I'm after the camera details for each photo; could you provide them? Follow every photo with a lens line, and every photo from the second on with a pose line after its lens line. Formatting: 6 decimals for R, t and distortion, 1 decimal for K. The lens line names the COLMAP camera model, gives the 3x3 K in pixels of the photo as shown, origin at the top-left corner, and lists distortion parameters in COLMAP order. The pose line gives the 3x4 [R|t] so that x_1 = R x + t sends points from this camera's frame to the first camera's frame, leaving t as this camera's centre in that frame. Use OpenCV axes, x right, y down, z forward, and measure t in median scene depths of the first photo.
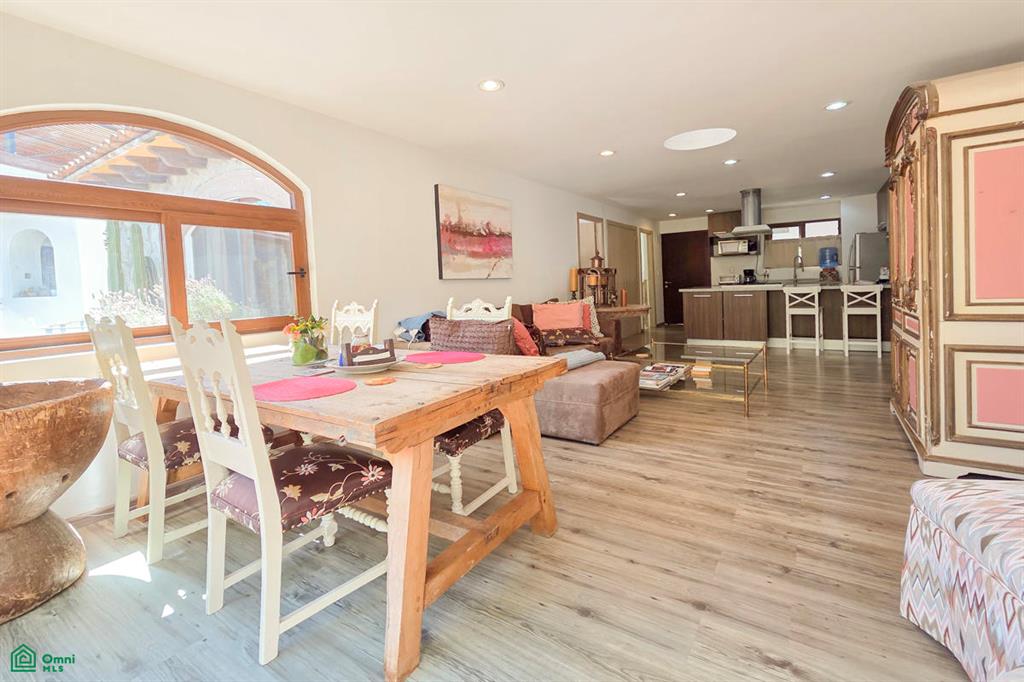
lens RADIAL K [[477.5, 0, 474.3], [0, 477.5, 297.6], [0, 0, 1]] dist [0.001407, -0.000573]
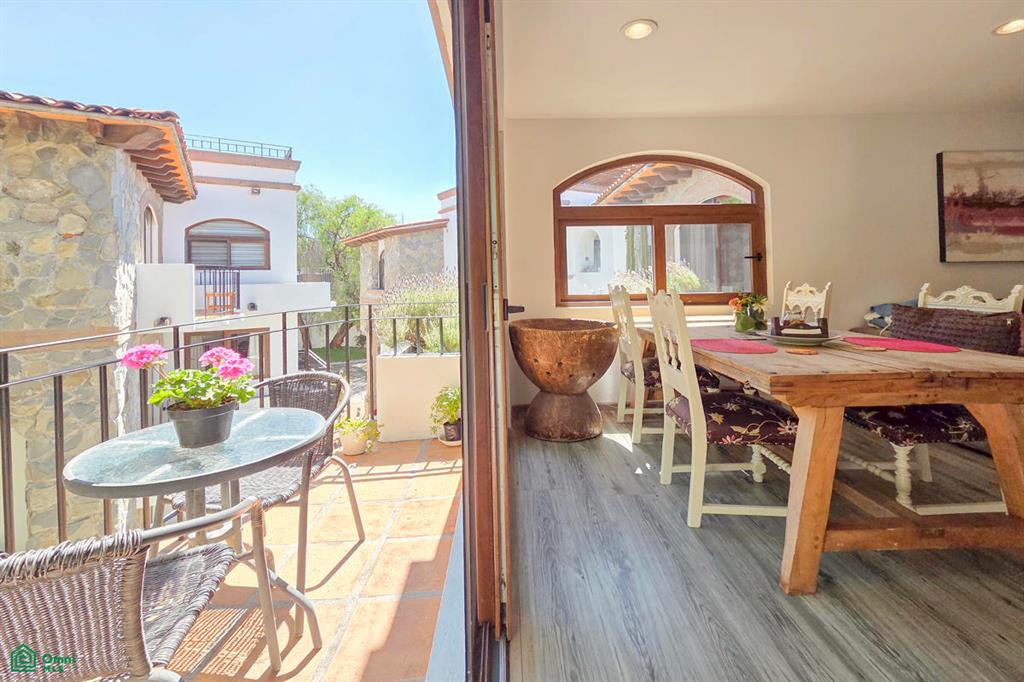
lens RADIAL K [[477.5, 0, 474.3], [0, 477.5, 297.6], [0, 0, 1]] dist [0.001407, -0.000573]
pose [[0.544062, 0.066321, -0.836420, 0.307325], [-0.027840, 0.997749, 0.061005, -0.005606], [0.838583, -0.009905, 0.544684, -0.282177]]
